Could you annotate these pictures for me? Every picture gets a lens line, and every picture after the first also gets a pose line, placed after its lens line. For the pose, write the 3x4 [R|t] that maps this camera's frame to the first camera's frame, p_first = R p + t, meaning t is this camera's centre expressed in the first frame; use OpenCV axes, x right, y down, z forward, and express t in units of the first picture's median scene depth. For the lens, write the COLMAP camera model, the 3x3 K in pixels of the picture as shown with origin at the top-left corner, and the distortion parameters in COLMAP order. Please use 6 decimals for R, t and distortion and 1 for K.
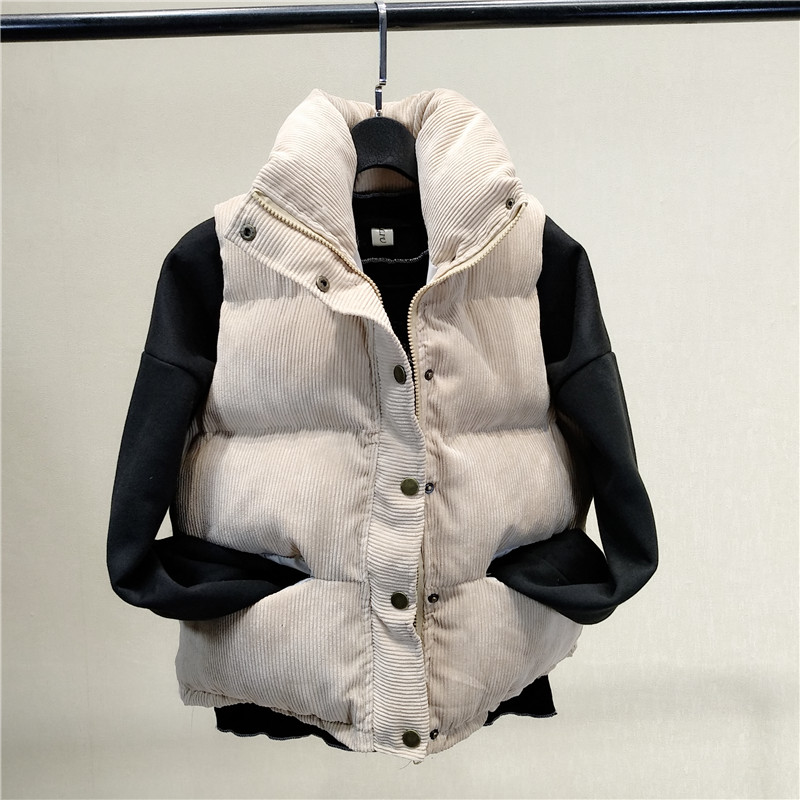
lens RADIAL K [[806.8, 0, 424.6], [0, 806.8, 368.5], [0, 0, 1]] dist [0.112881, -0.316055]
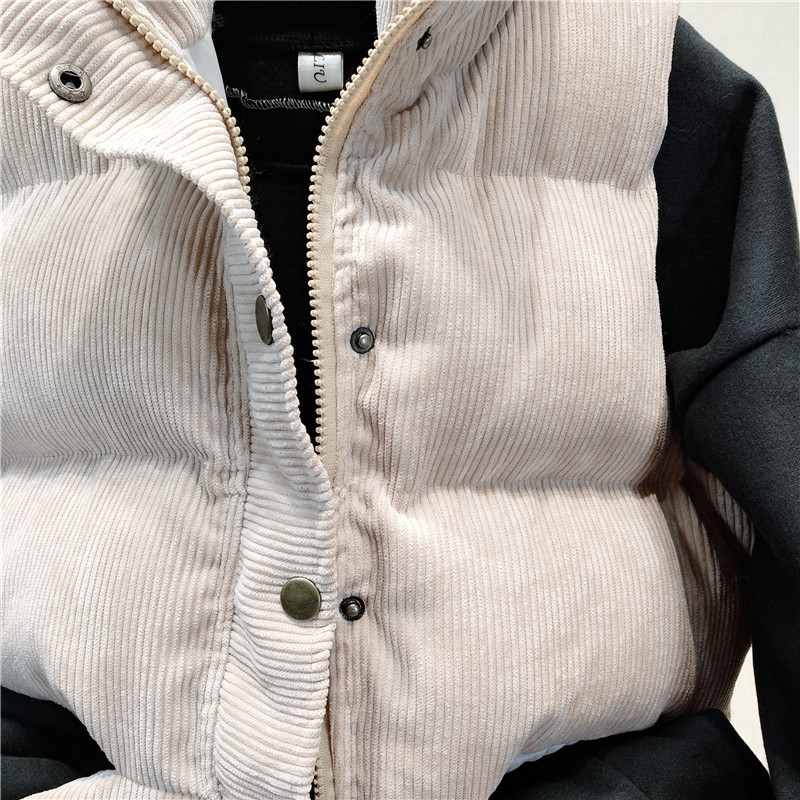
lens RADIAL K [[834.6, 0, 399.4], [0, 834.6, 485.9], [0, 0, 1]] dist [-0.019479, -0.011980]
pose [[0.977549, 0.056638, -0.202955, 0.114994], [-0.047085, 0.997557, 0.051597, 0.059947], [0.205381, -0.040883, 0.977828, 0.575258]]
